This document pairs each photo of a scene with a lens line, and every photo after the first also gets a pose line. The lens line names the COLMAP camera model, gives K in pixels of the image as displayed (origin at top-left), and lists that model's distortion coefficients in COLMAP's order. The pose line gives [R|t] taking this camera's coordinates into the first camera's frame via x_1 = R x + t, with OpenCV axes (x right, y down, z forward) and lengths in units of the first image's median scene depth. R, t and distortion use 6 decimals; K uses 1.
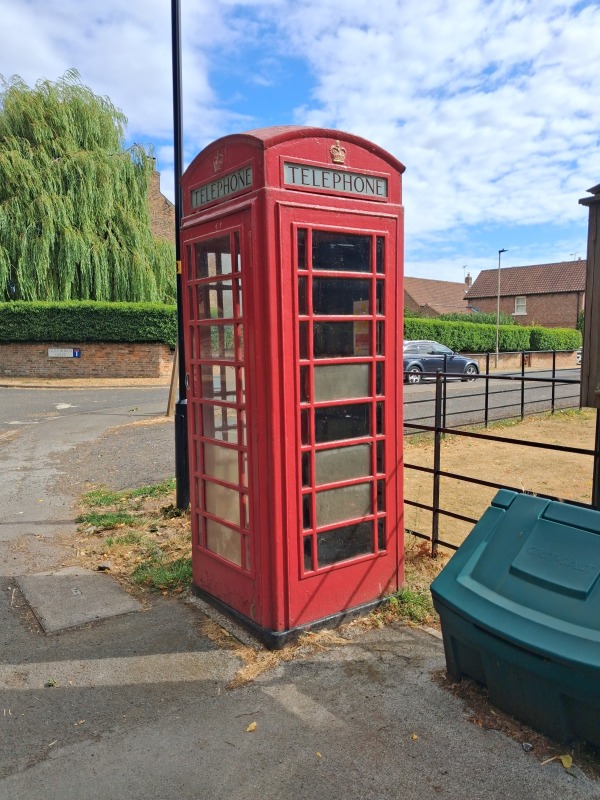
lens RADIAL K [[632.2, 0, 300.0], [0, 632.2, 400.0], [0, 0, 1]] dist [0.008643, 0.003023]
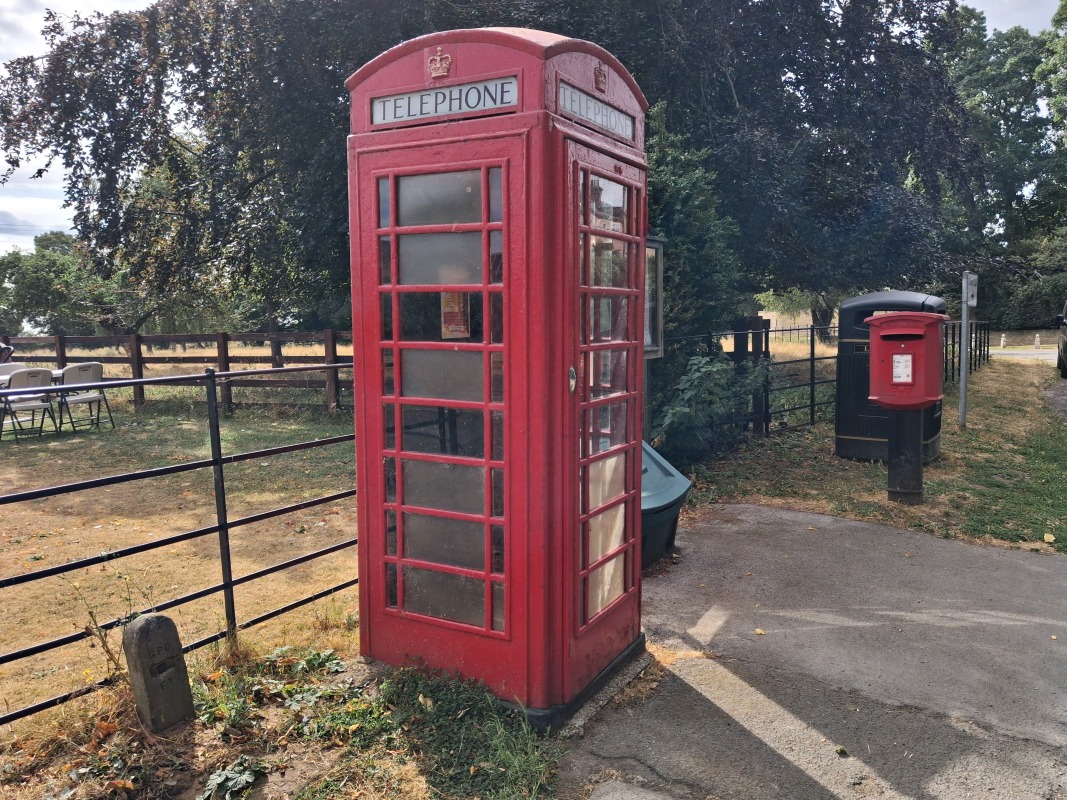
lens RADIAL K [[842.1, 0, 557.3], [0, 842.1, 402.1], [0, 0, 1]] dist [0.009824, -0.003898]
pose [[-0.438557, -0.074406, 0.895618, -0.895826], [0.099051, 0.986494, 0.130458, -0.112868], [-0.893228, 0.145925, -0.425264, 1.336078]]
